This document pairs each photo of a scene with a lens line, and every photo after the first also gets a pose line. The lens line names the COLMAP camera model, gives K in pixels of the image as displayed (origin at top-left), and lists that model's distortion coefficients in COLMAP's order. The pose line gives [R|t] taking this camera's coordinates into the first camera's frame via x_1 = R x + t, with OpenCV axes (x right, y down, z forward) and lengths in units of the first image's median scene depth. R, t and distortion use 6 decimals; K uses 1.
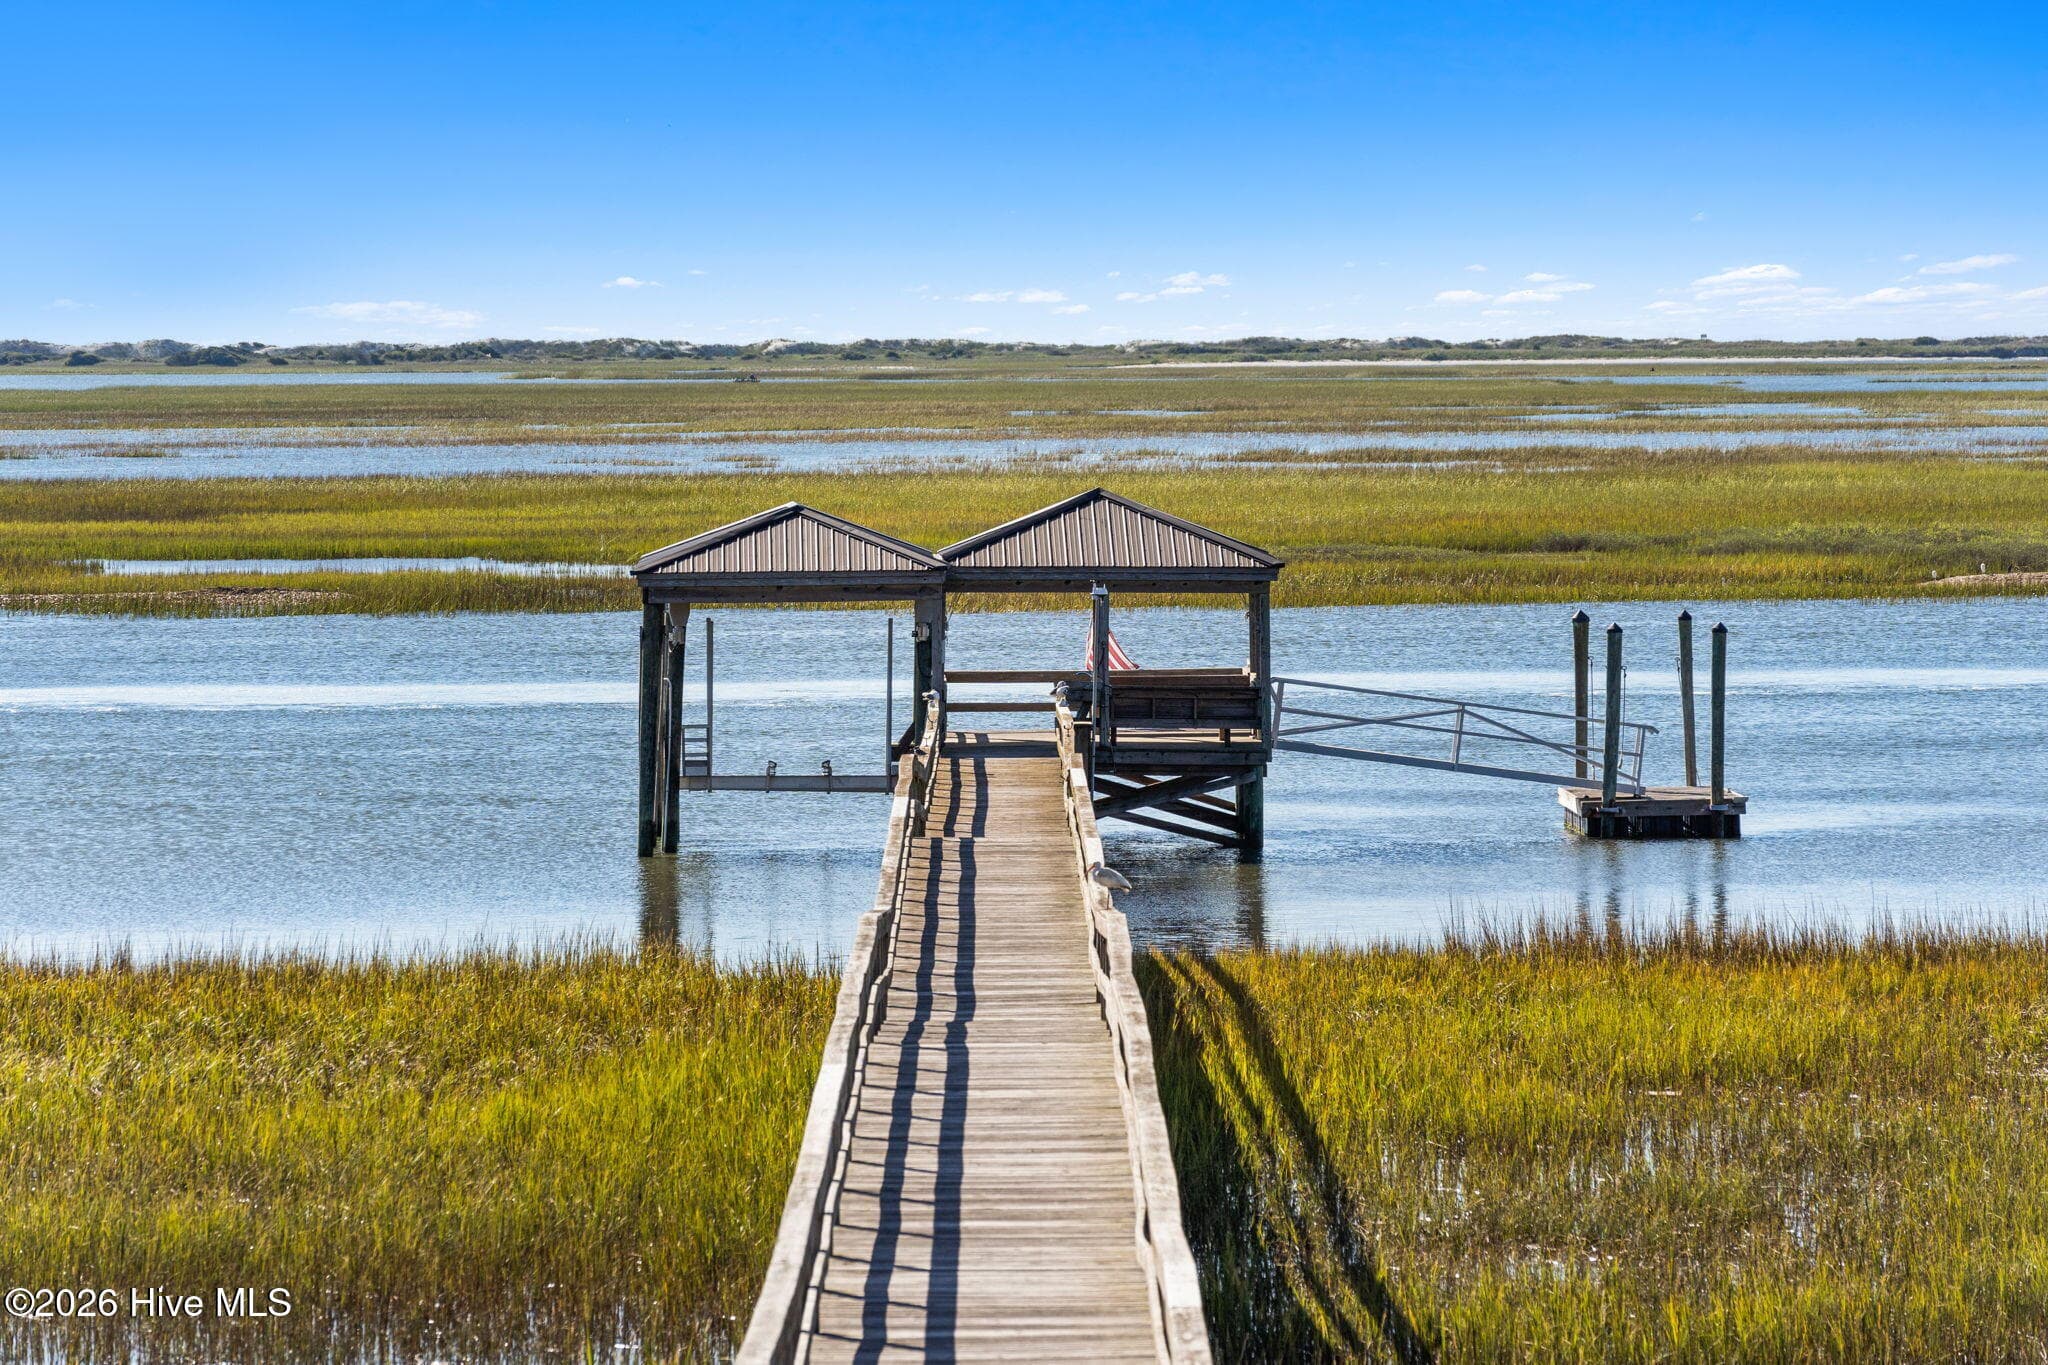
lens RADIAL K [[1565.9, 0, 1024.0], [0, 1565.9, 682.5], [0, 0, 1]] dist [0.008575, 0.006908]
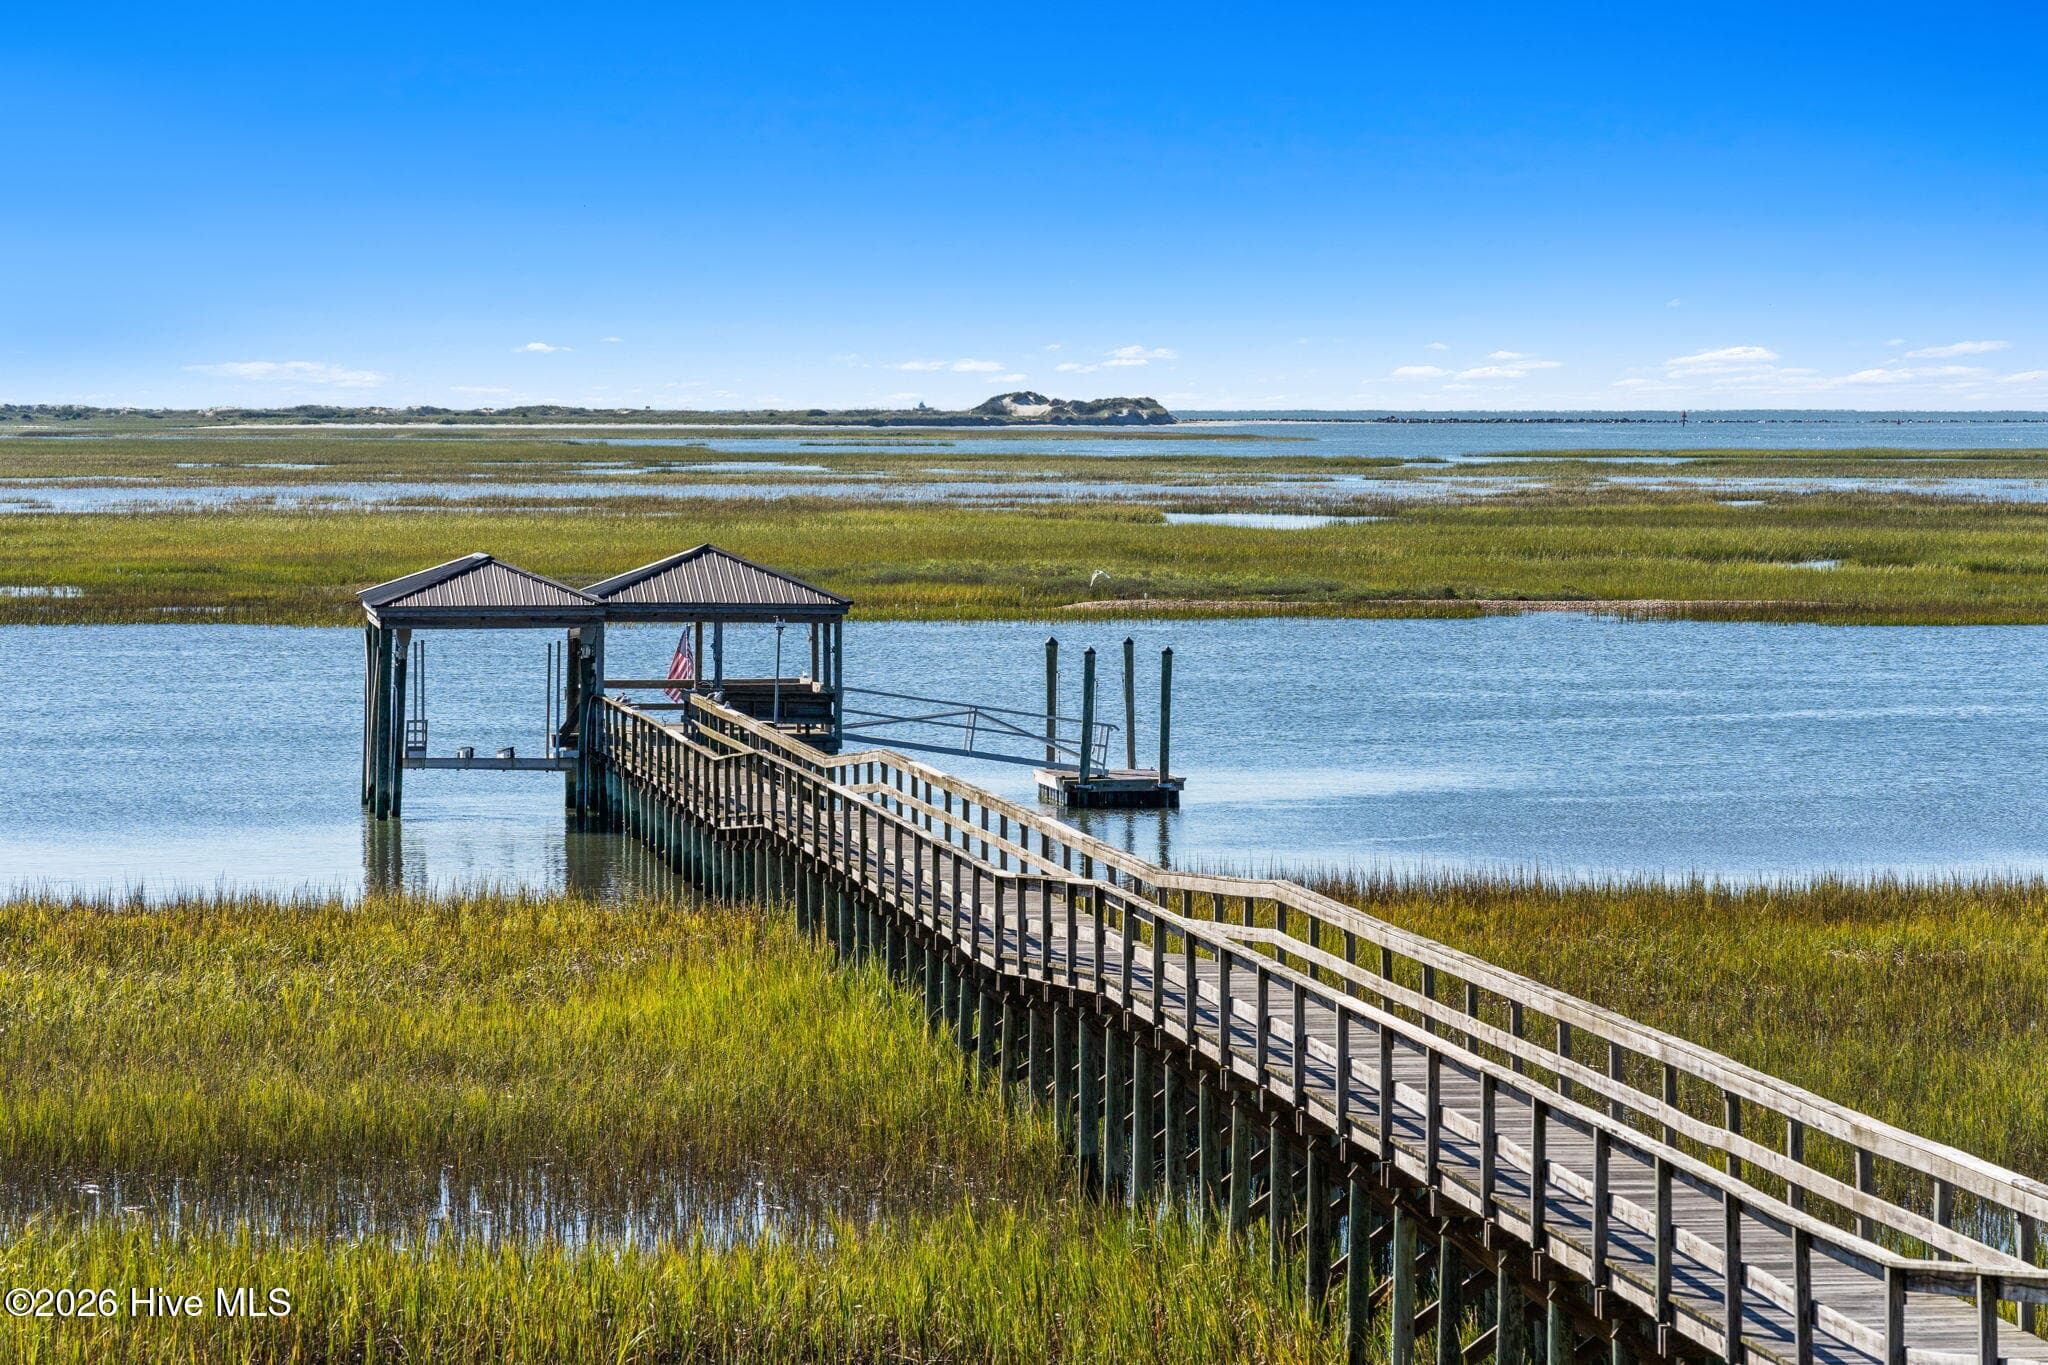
lens RADIAL K [[1137.4, 0, 1024.0], [0, 1137.4, 630.4], [0, 0, 1]] dist [0.014428, 0.000111]
pose [[0.999980, 0.005433, -0.003285, 0.549455], [-0.005626, 0.998060, -0.062001, 0.015160], [0.002942, 0.062018, 0.998071, 0.050956]]
